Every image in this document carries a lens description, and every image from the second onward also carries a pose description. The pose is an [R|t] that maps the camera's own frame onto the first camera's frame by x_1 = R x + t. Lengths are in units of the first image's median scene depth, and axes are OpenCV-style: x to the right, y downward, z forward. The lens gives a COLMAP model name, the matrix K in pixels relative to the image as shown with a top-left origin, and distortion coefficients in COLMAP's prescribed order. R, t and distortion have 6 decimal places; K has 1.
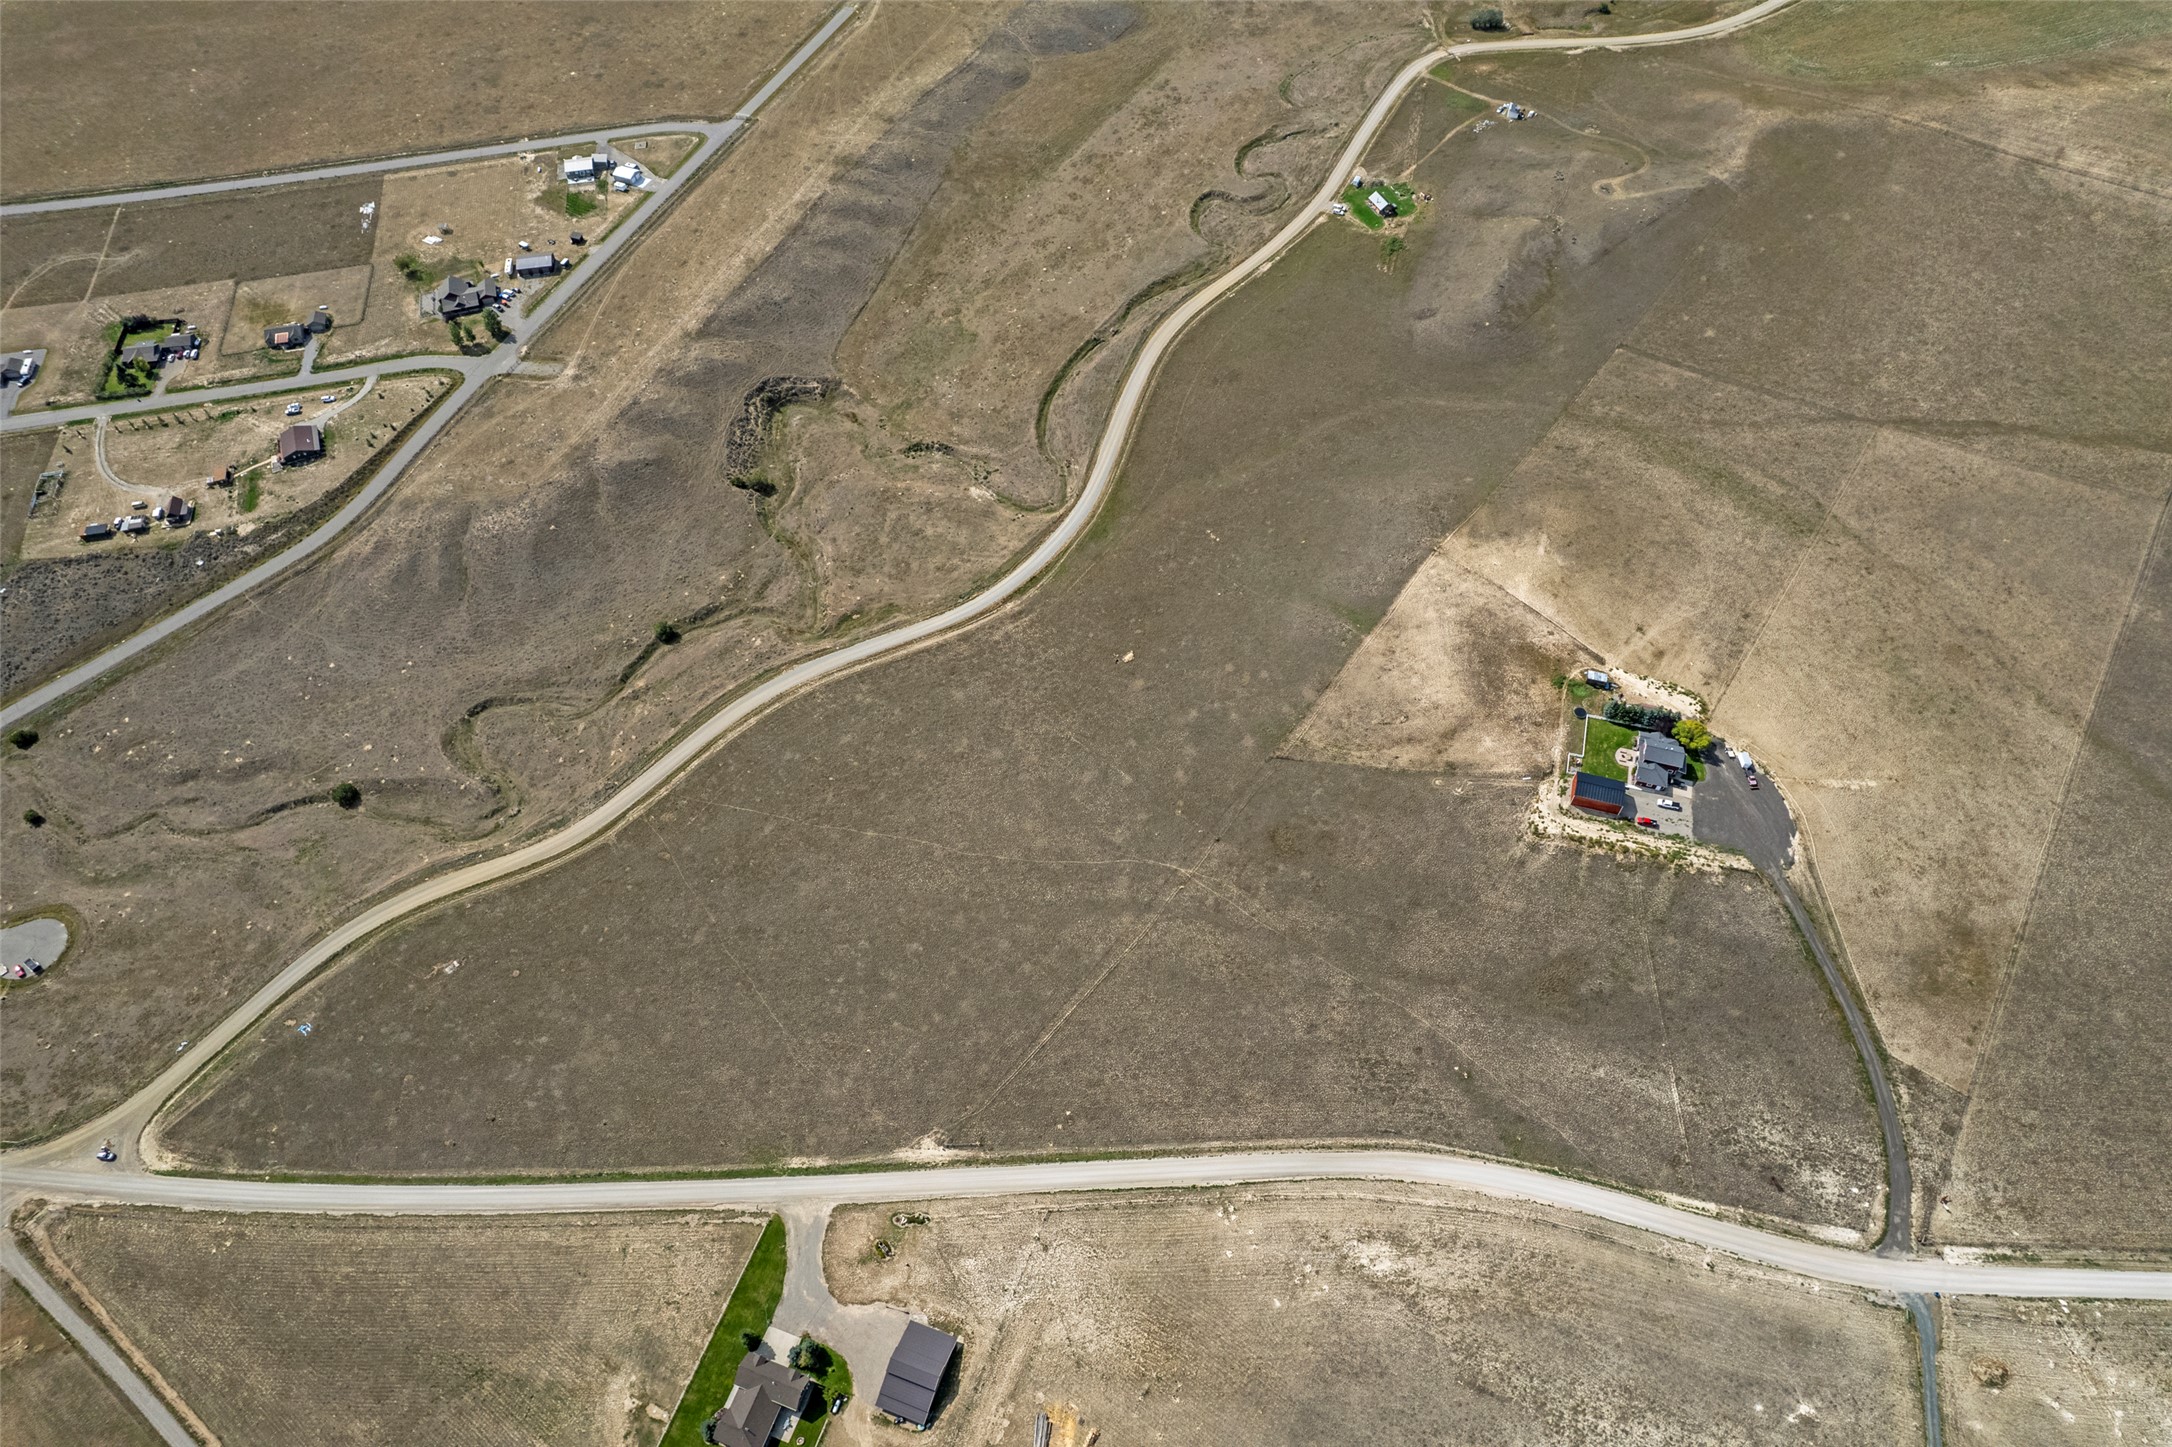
lens RADIAL K [[1391.7, 0, 1089.8], [0, 1391.7, 725.6], [0, 0, 1]] dist [-0.080443, 0.071800]
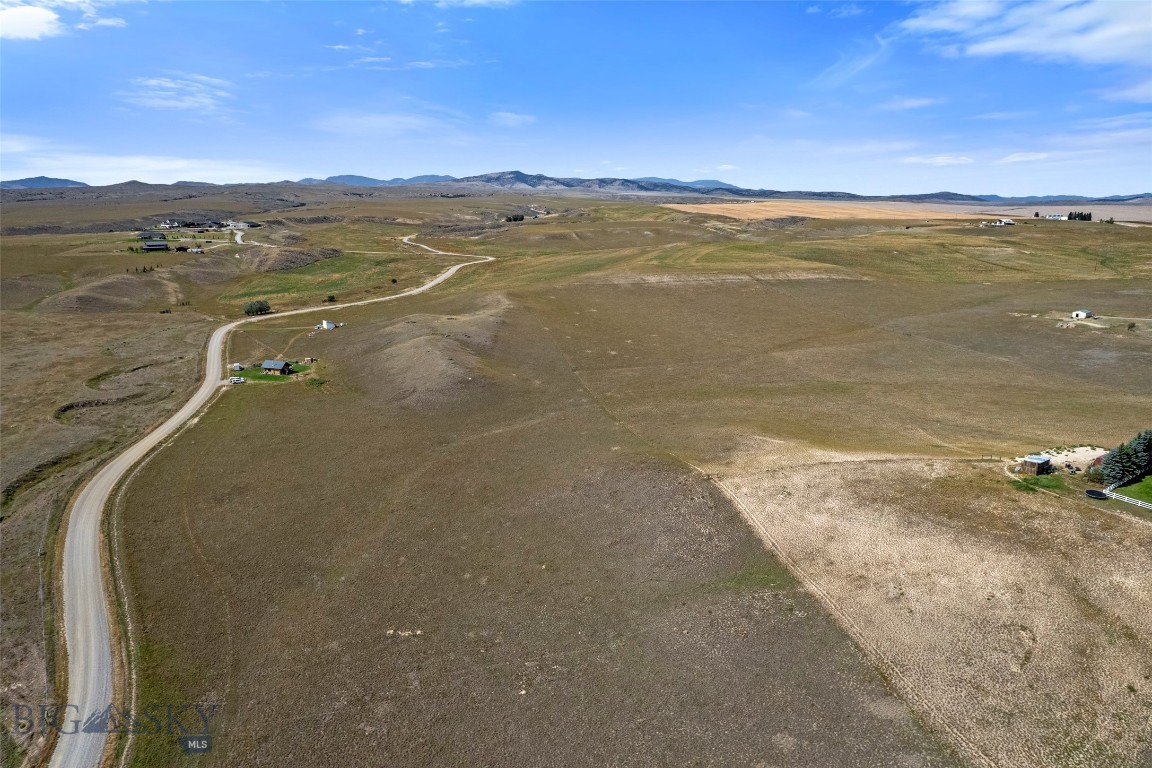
lens RADIAL K [[738.2, 0, 578.0], [0, 738.2, 385.1], [0, 0, 1]] dist [-0.080443, 0.071800]
pose [[0.634535, -0.174965, 0.752830, -0.058813], [0.616841, 0.701534, -0.356871, -0.071887], [-0.465696, 0.690823, 0.553074, 0.822235]]
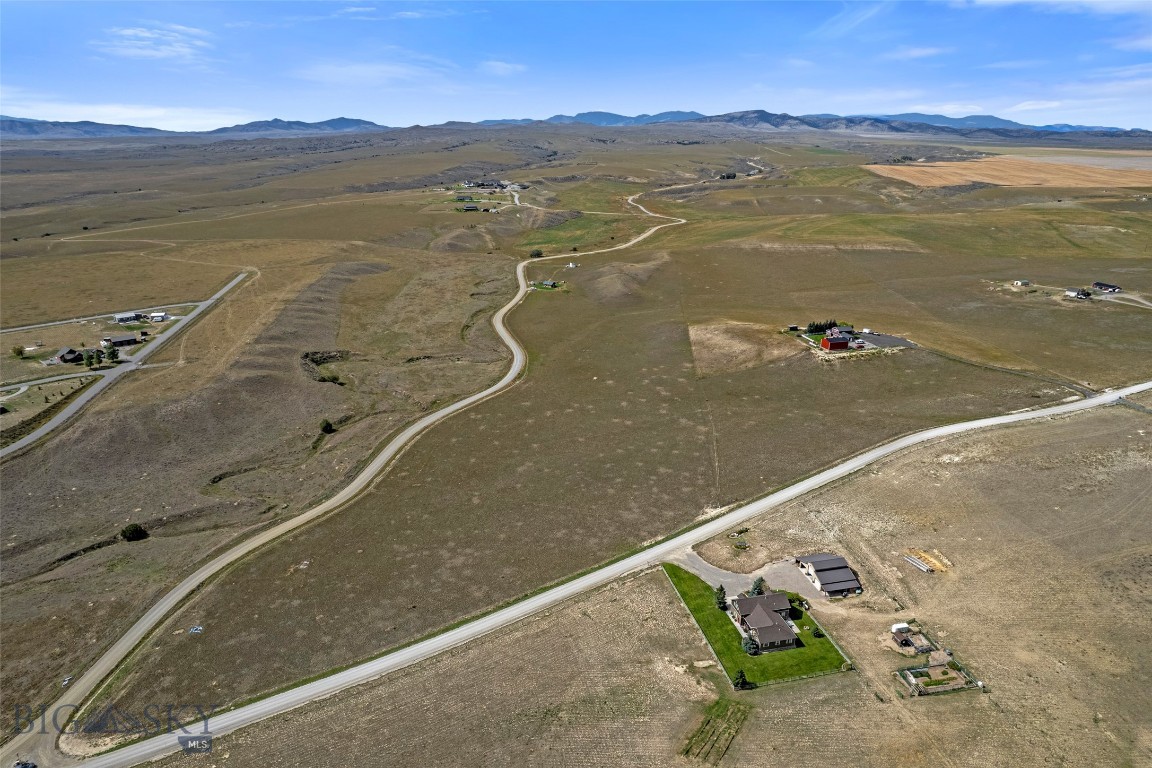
lens RADIAL K [[738.2, 0, 578.0], [0, 738.2, 385.1], [0, 0, 1]] dist [-0.080443, 0.071800]
pose [[0.844570, -0.162373, 0.510231, -0.493687], [0.426202, 0.780684, -0.457039, 0.396483], [-0.324119, 0.603463, 0.728546, 0.301718]]
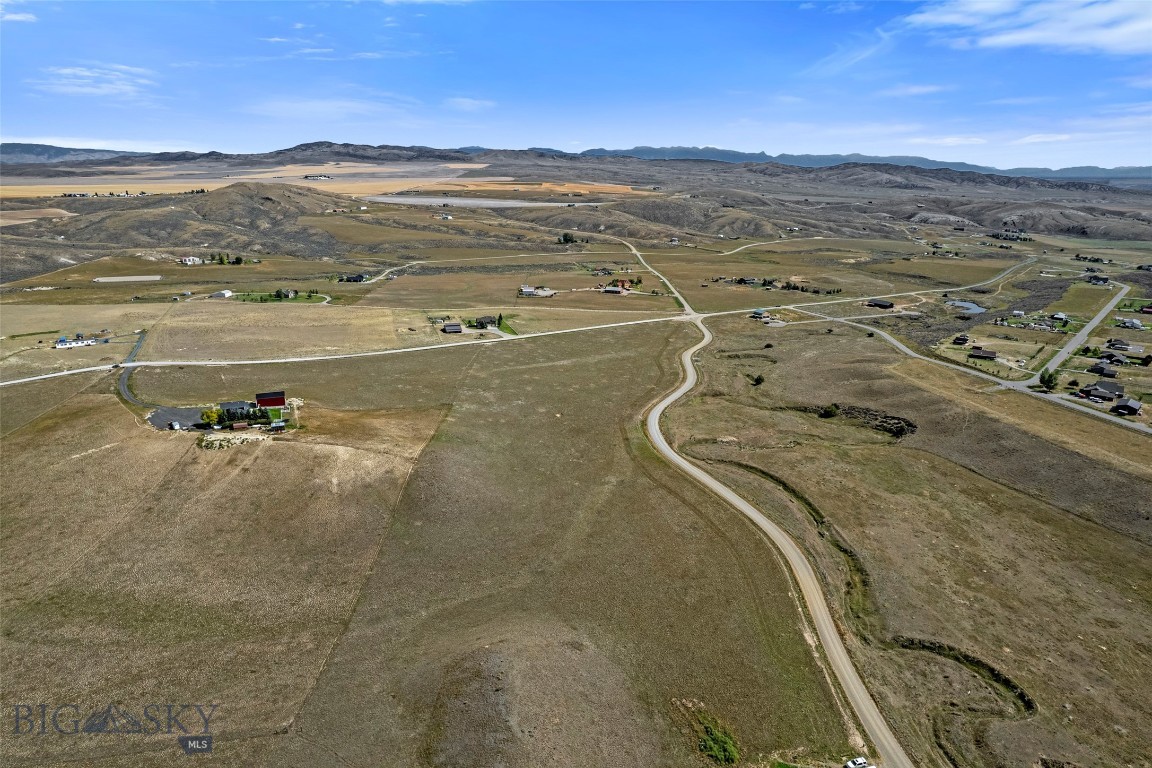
lens RADIAL K [[738.2, 0, 578.0], [0, 738.2, 385.1], [0, 0, 1]] dist [-0.080443, 0.071800]
pose [[-0.788477, 0.177695, -0.588836, 0.536341], [-0.499163, 0.374481, 0.781409, -0.784947], [0.359360, 0.910049, -0.206571, 1.166645]]
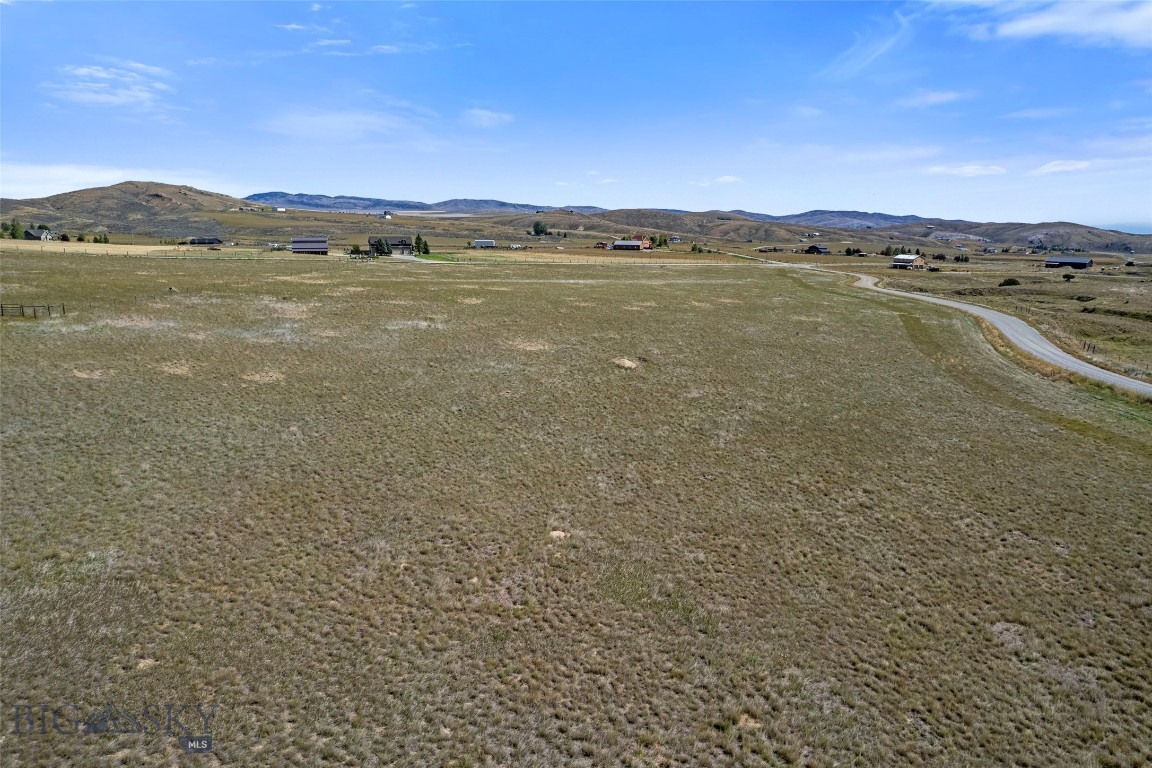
lens RADIAL K [[738.2, 0, 578.0], [0, 738.2, 385.1], [0, 0, 1]] dist [-0.080443, 0.071800]
pose [[-0.755479, 0.138444, -0.640379, 0.136806], [-0.532830, 0.438925, 0.723490, -0.156804], [0.381241, 0.887794, -0.257832, 1.045310]]
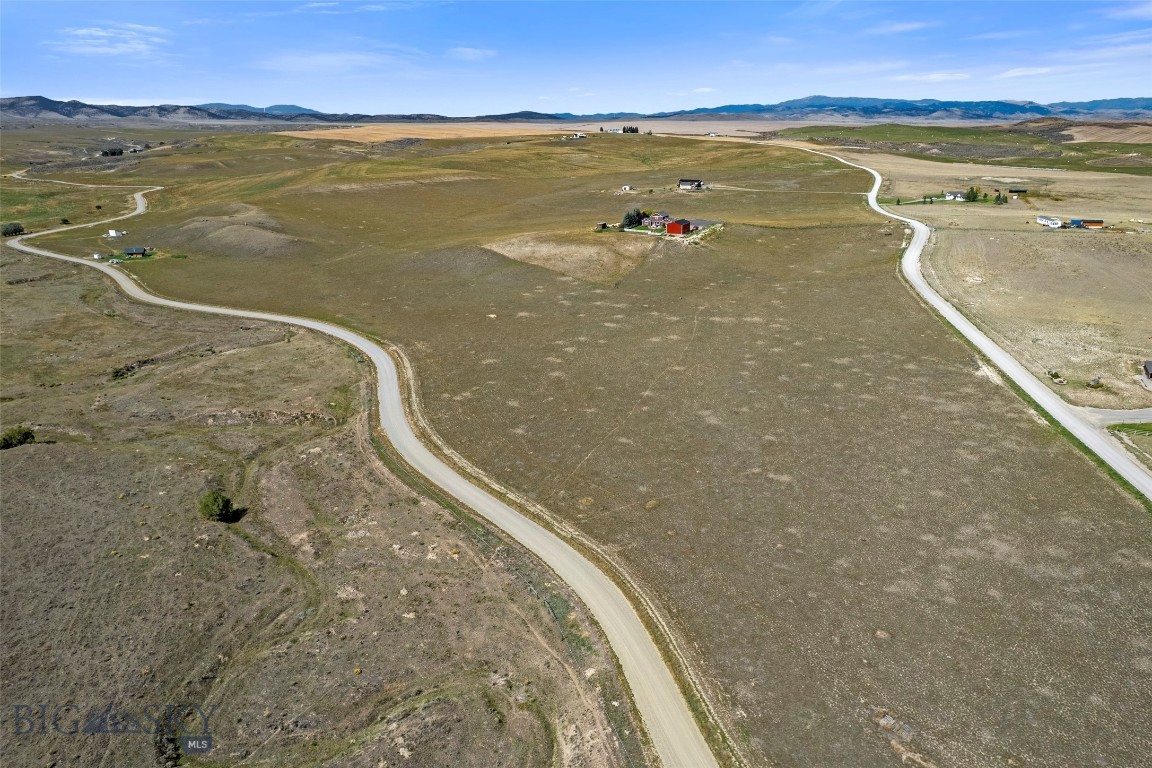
lens RADIAL K [[769.7, 0, 576.9], [0, 769.7, 383.2], [0, 0, 1]] dist [-0.080147, 0.075019]
pose [[0.167363, -0.309891, 0.935926, -0.596449], [0.802420, 0.594374, 0.053311, 0.008134], [-0.572811, 0.742083, 0.348139, 0.775055]]
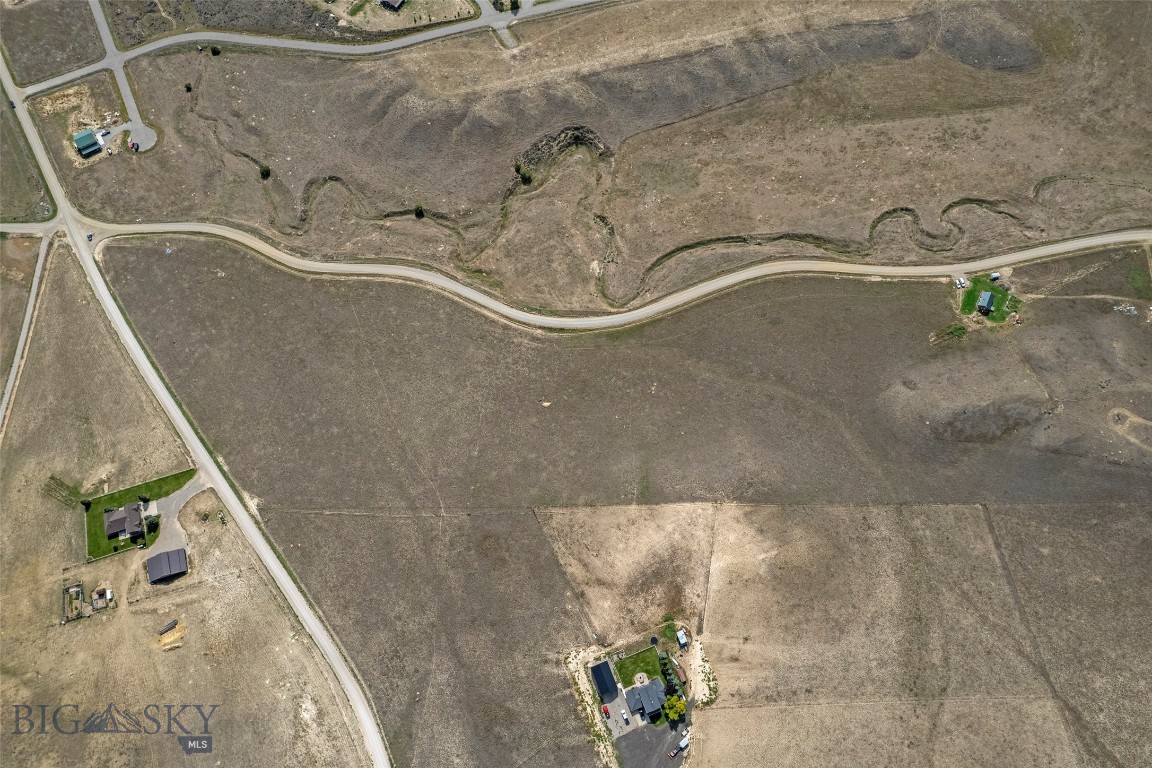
lens RADIAL K [[736.6, 0, 576.0], [0, 736.6, 384.0], [0, 0, 1]] dist [-0.086665, 0.080856]
pose [[0.615200, 0.746405, -0.253790, 0.269767], [-0.636327, 0.660167, 0.399083, -0.464617], [0.465421, -0.084022, 0.881092, 0.198940]]
